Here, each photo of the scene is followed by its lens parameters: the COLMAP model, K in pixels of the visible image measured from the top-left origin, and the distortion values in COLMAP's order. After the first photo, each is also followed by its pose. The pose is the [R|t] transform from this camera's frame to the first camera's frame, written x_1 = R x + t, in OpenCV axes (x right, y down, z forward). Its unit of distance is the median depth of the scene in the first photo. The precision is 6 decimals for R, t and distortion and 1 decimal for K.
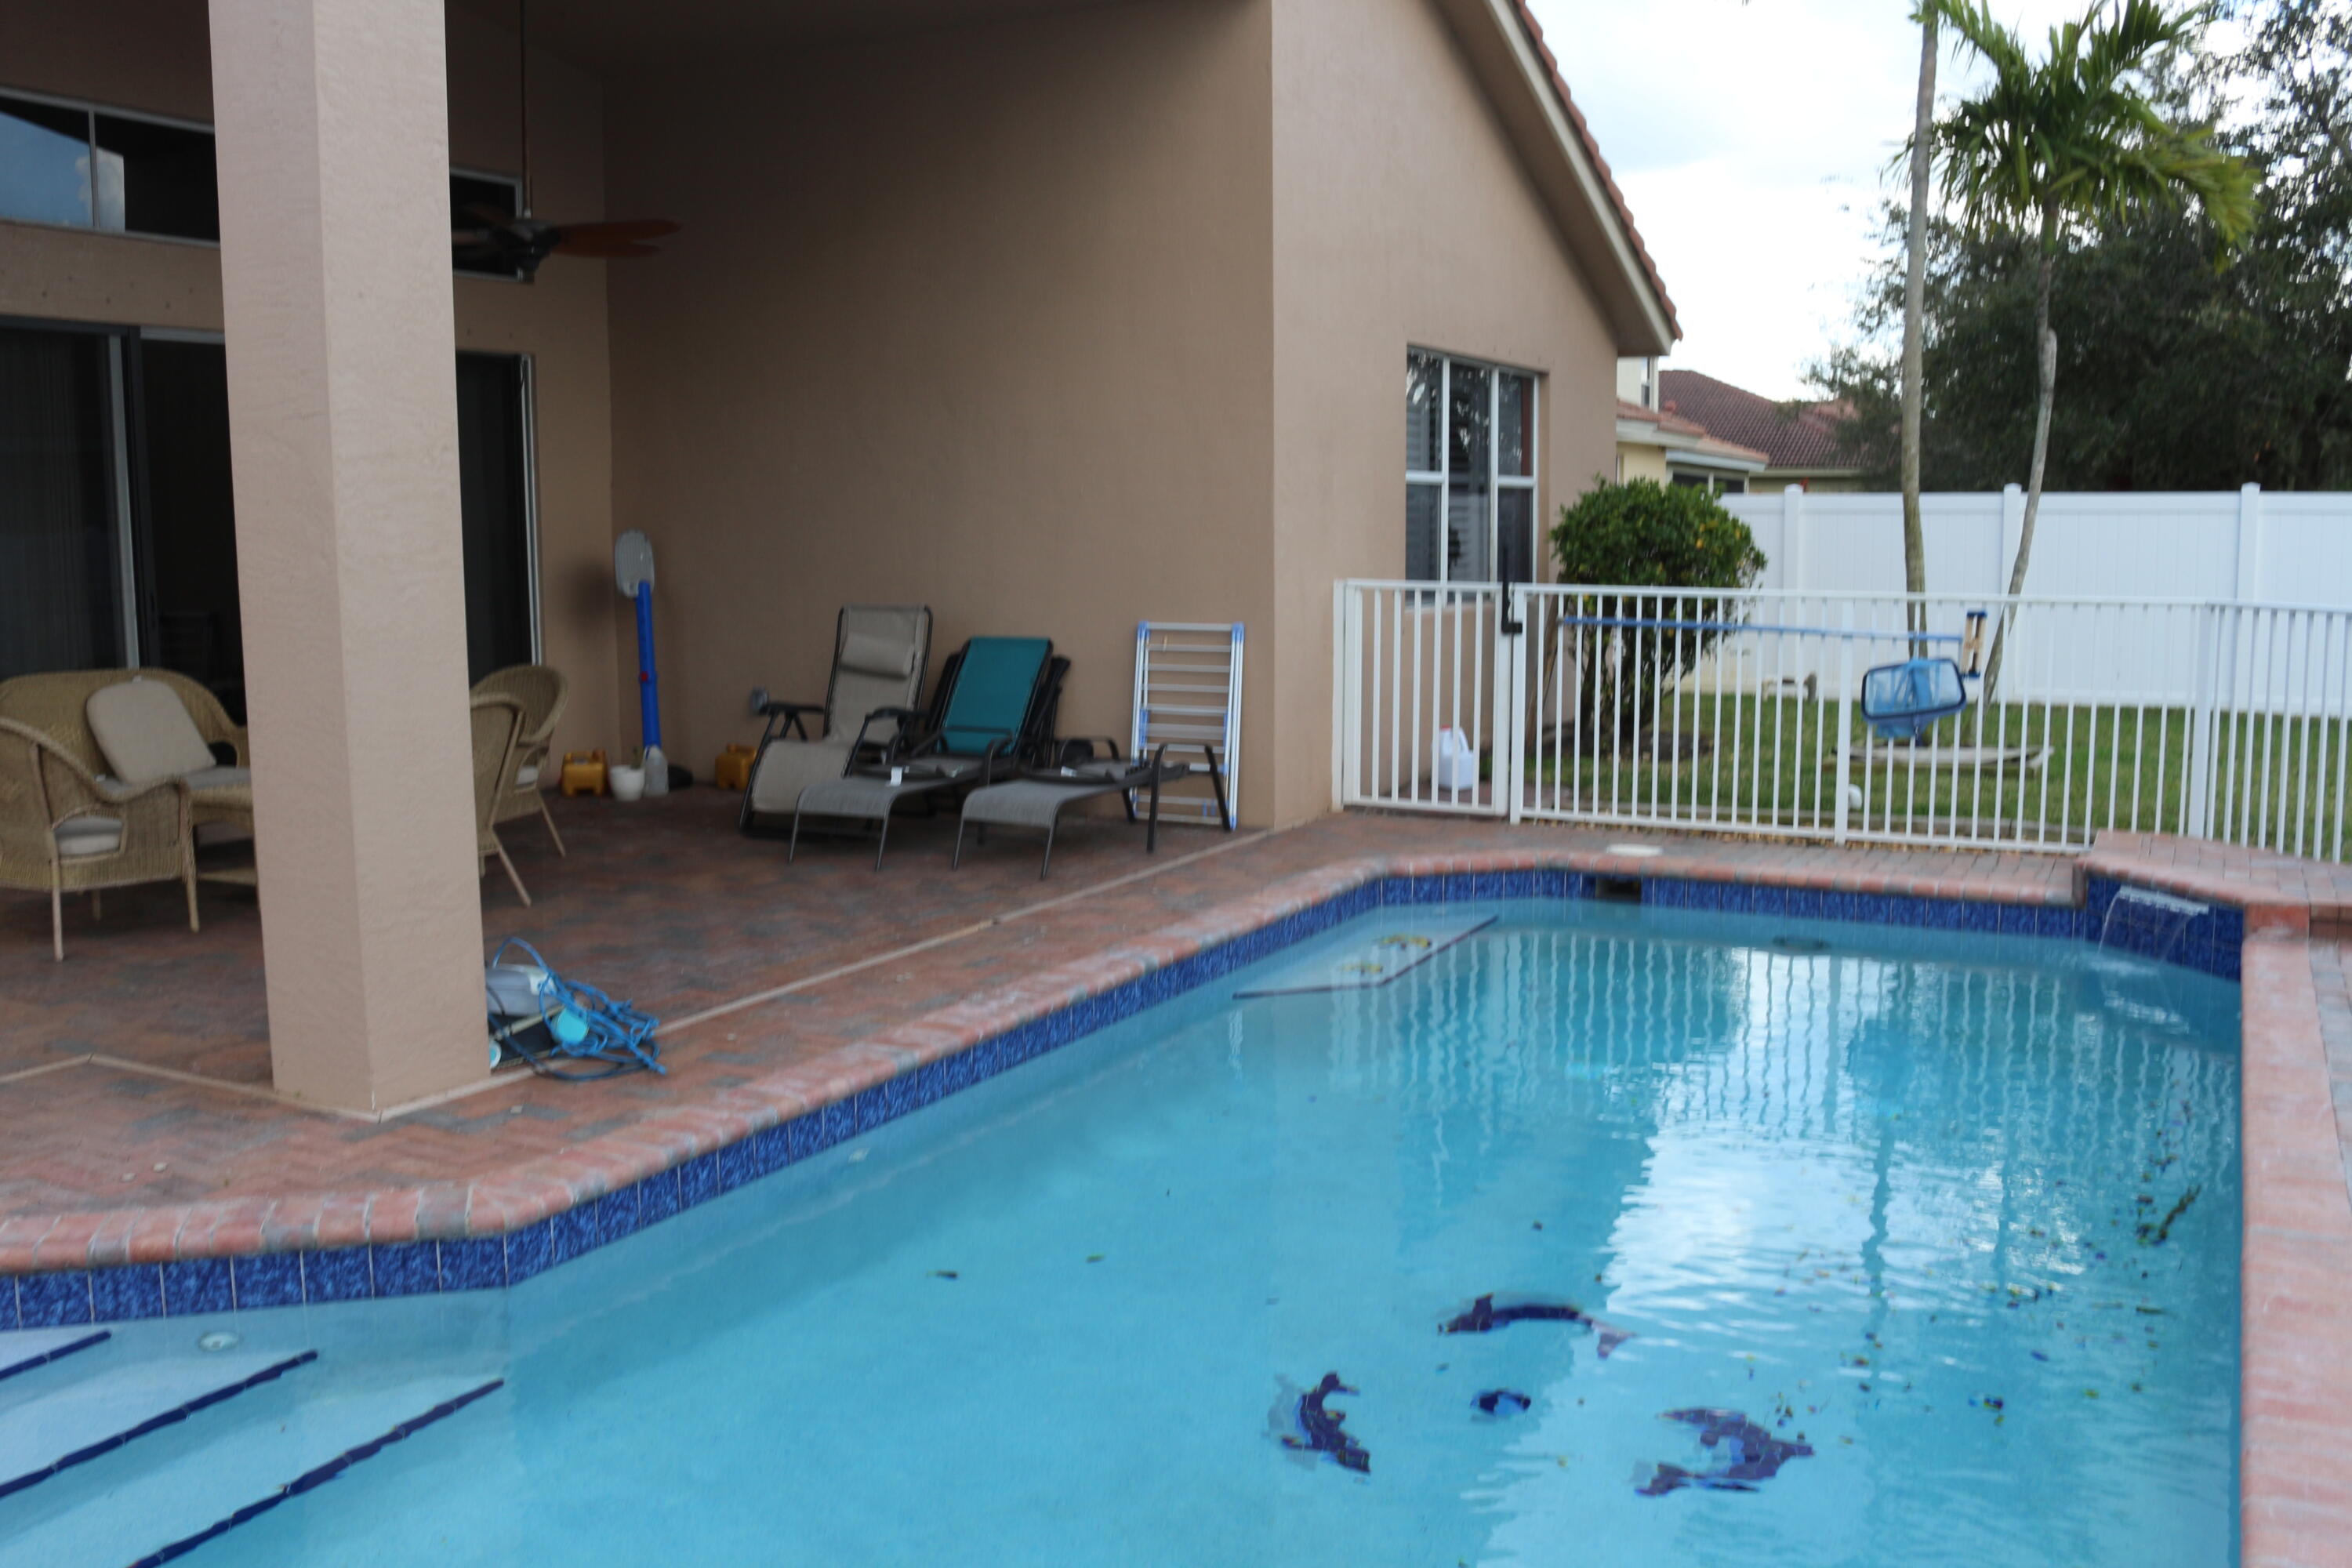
lens RADIAL K [[2096.3, 0, 1176.0], [0, 2096.3, 784.0], [0, 0, 1]] dist [-0.179592, 0.190339]
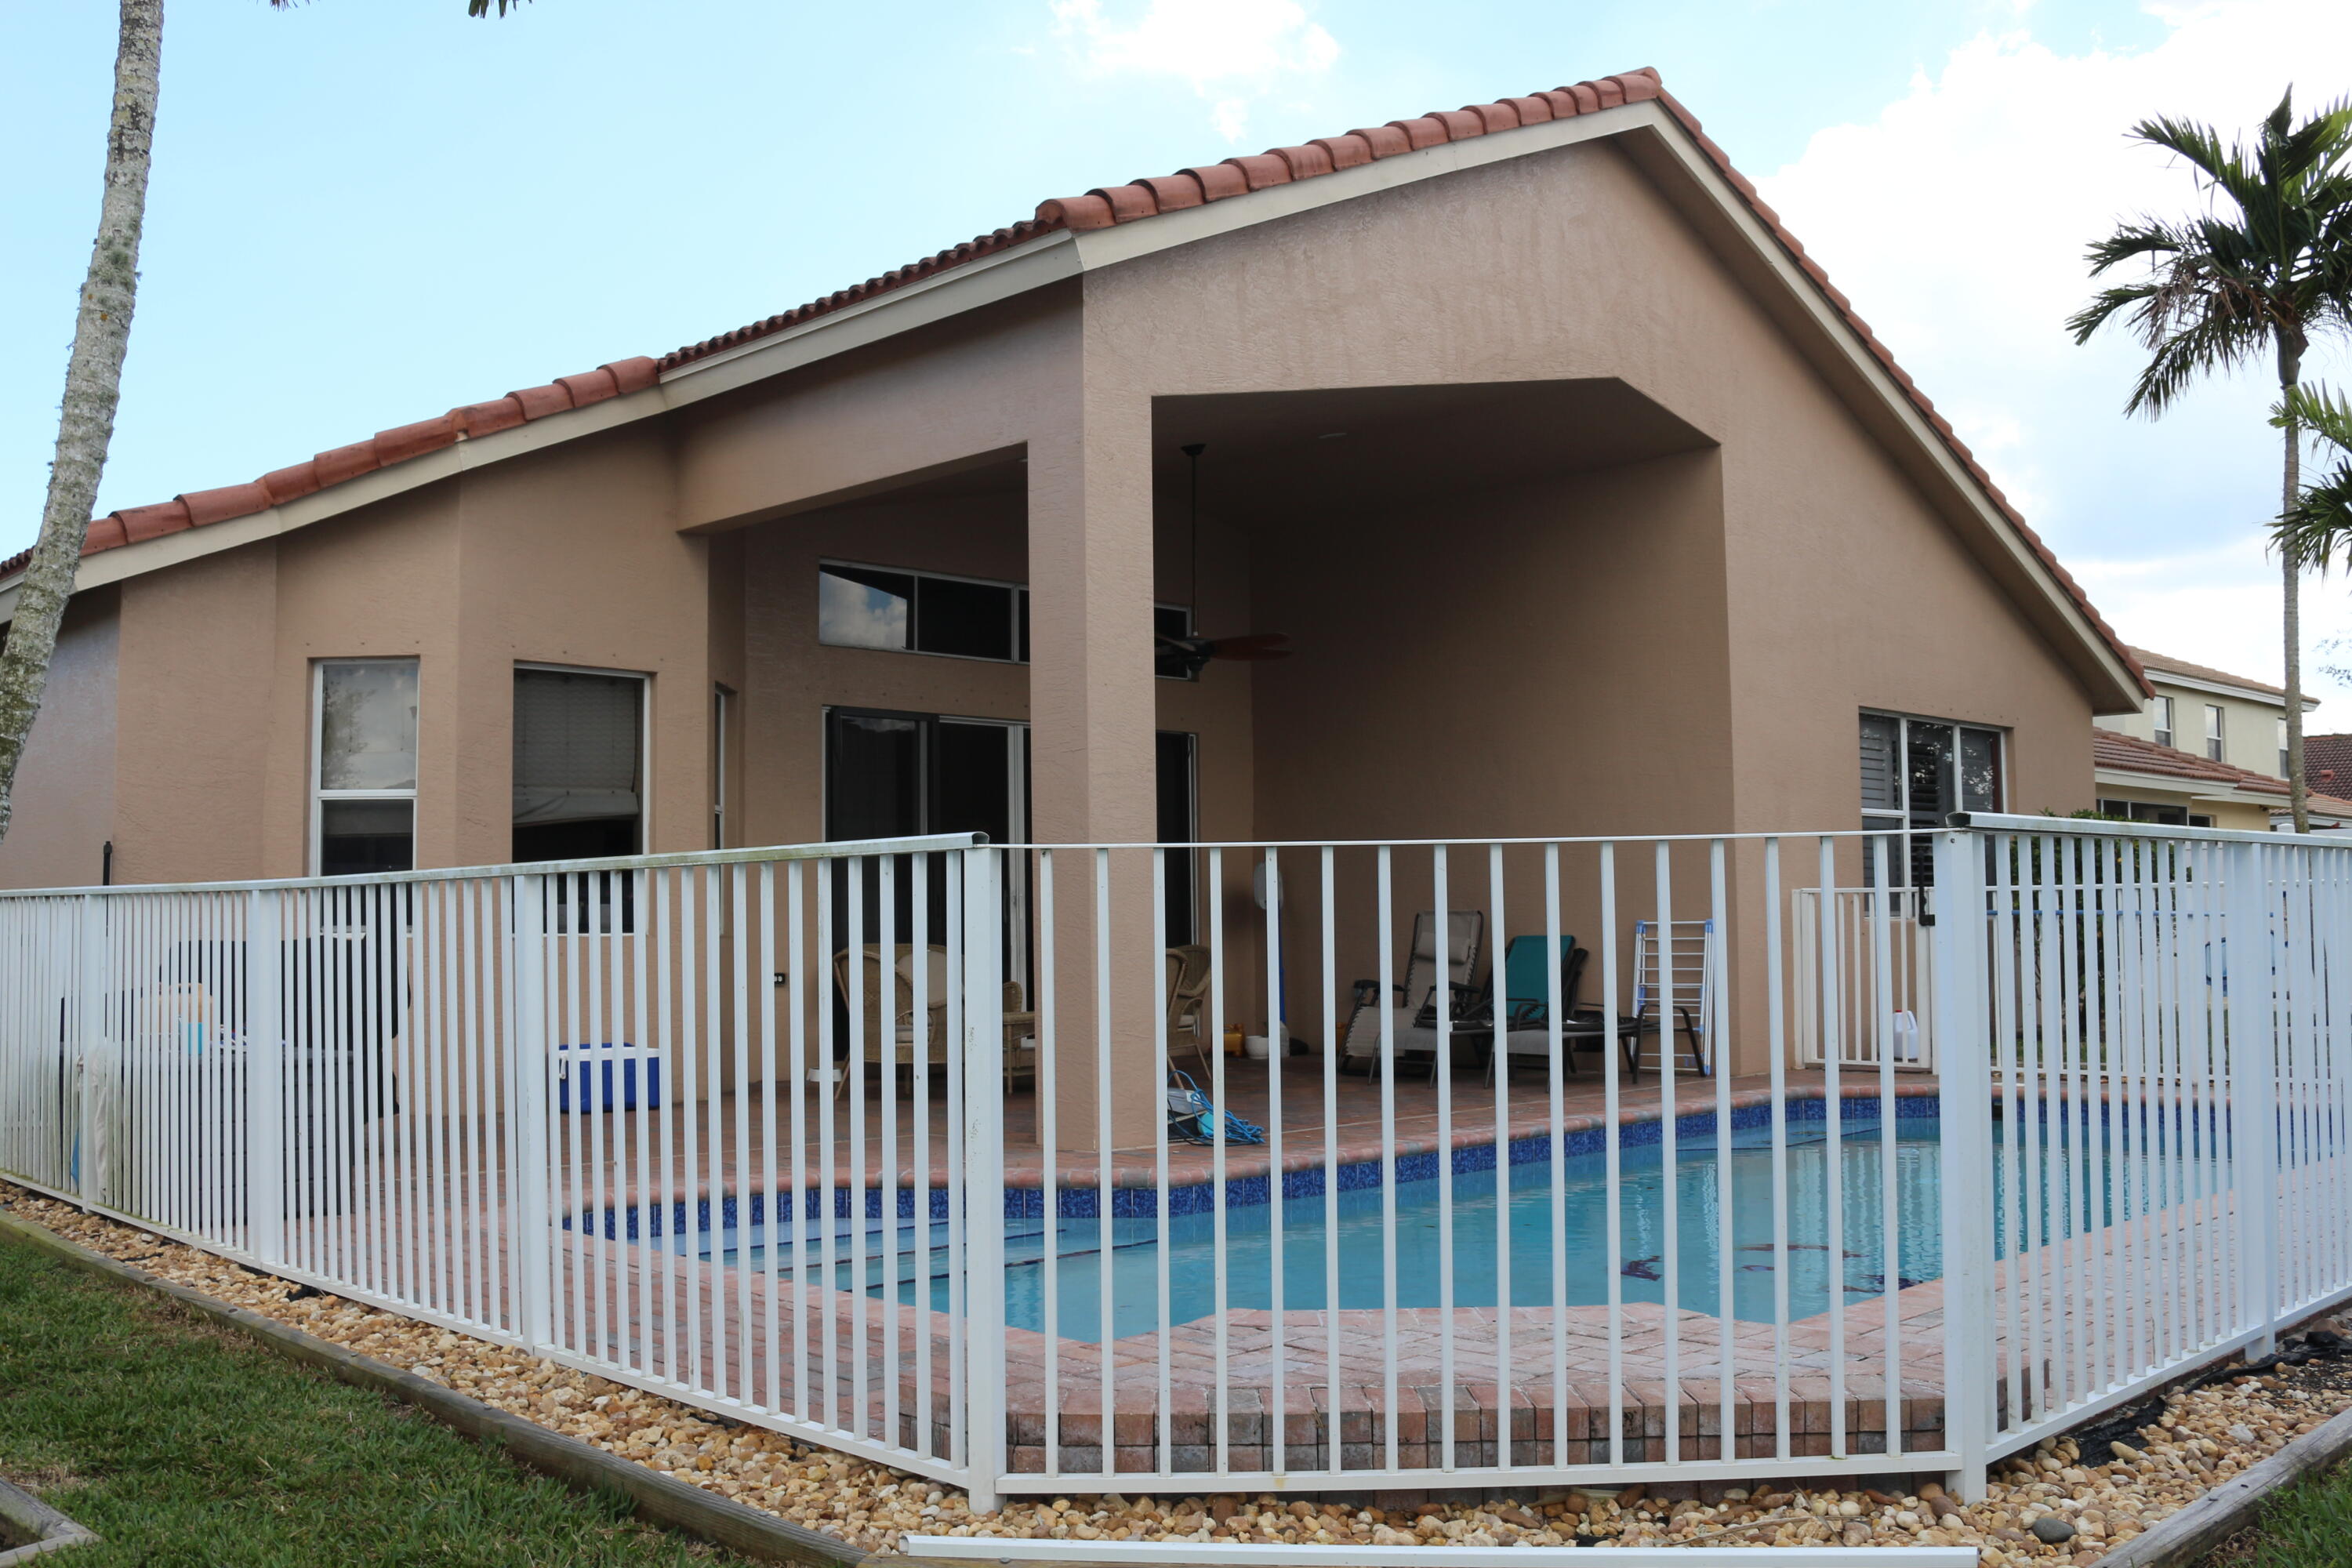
lens RADIAL K [[2083.6, 0, 1176.0], [0, 2083.6, 784.0], [0, 0, 1]] dist [-0.000777, 0.001738]
pose [[0.952900, -0.023428, -0.302377, 0.108583], [-0.033902, 0.982535, -0.182965, 0.091968], [0.301382, 0.184599, 0.935463, -0.349819]]
